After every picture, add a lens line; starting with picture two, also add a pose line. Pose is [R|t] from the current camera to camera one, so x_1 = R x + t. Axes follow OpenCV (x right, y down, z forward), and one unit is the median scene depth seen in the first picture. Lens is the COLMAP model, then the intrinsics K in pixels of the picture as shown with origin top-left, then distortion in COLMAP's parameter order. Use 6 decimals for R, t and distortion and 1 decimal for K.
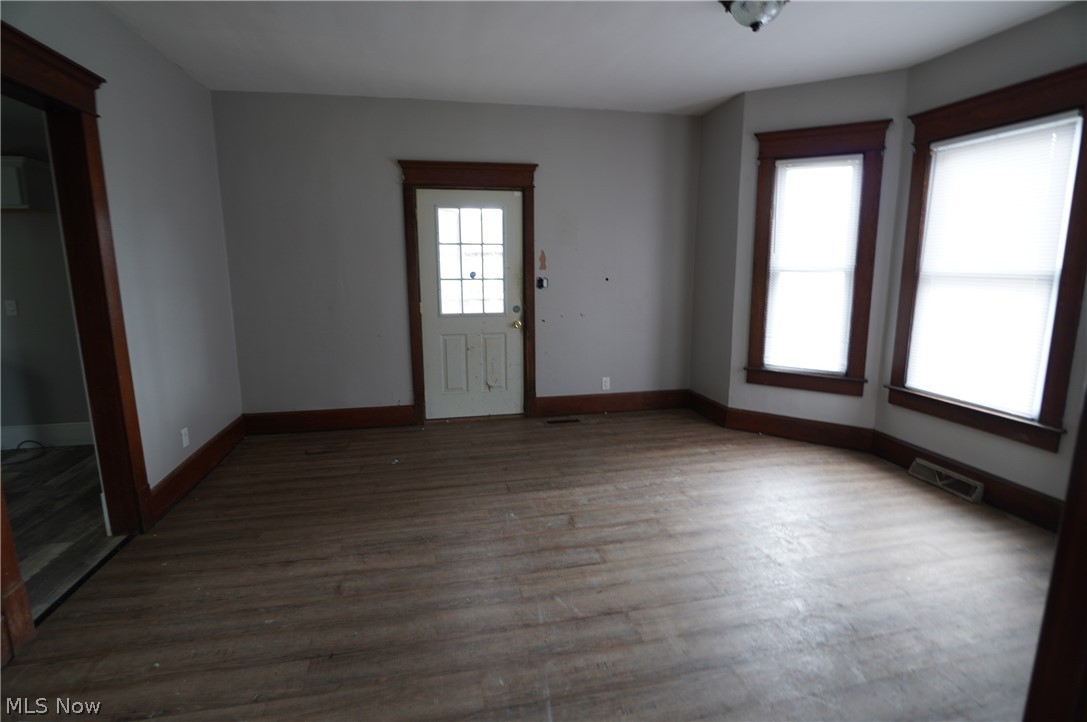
lens RADIAL K [[532.6, 0, 542.4], [0, 532.6, 361.2], [0, 0, 1]] dist [0.000127, -0.000378]
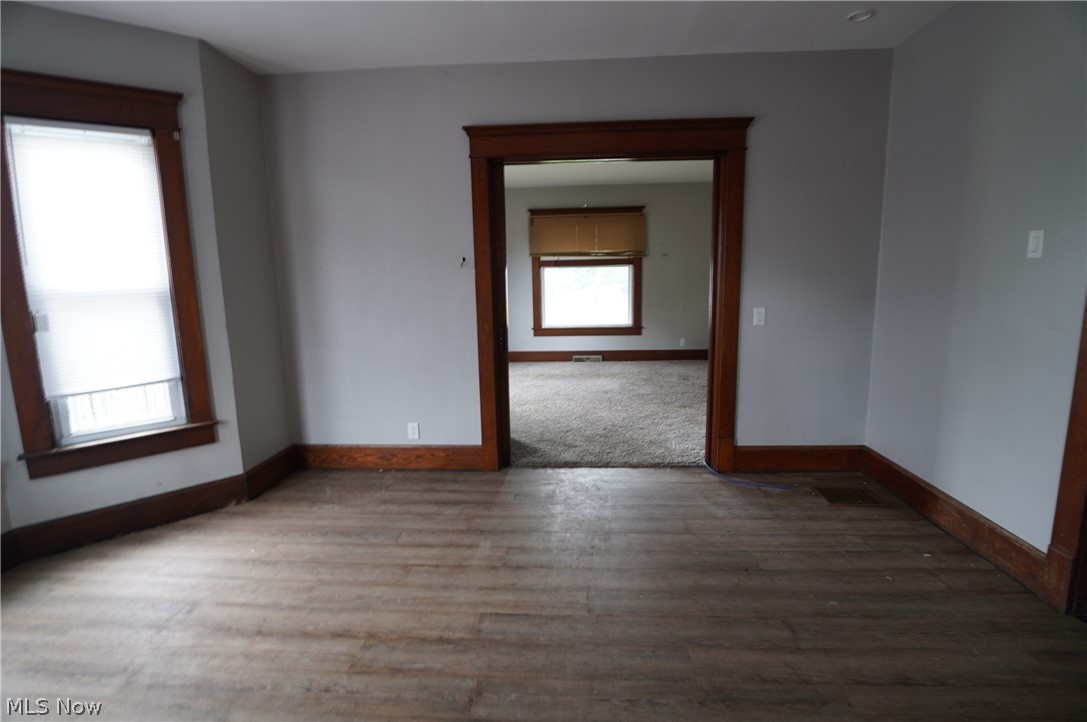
lens RADIAL K [[532.6, 0, 542.3], [0, 532.6, 358.0], [0, 0, 1]] dist [0.000127, -0.000378]
pose [[-0.962087, -0.017829, 0.272160, -0.193386], [0.074577, 0.942638, 0.325379, -0.273638], [-0.262350, 0.333340, -0.905570, 1.552755]]
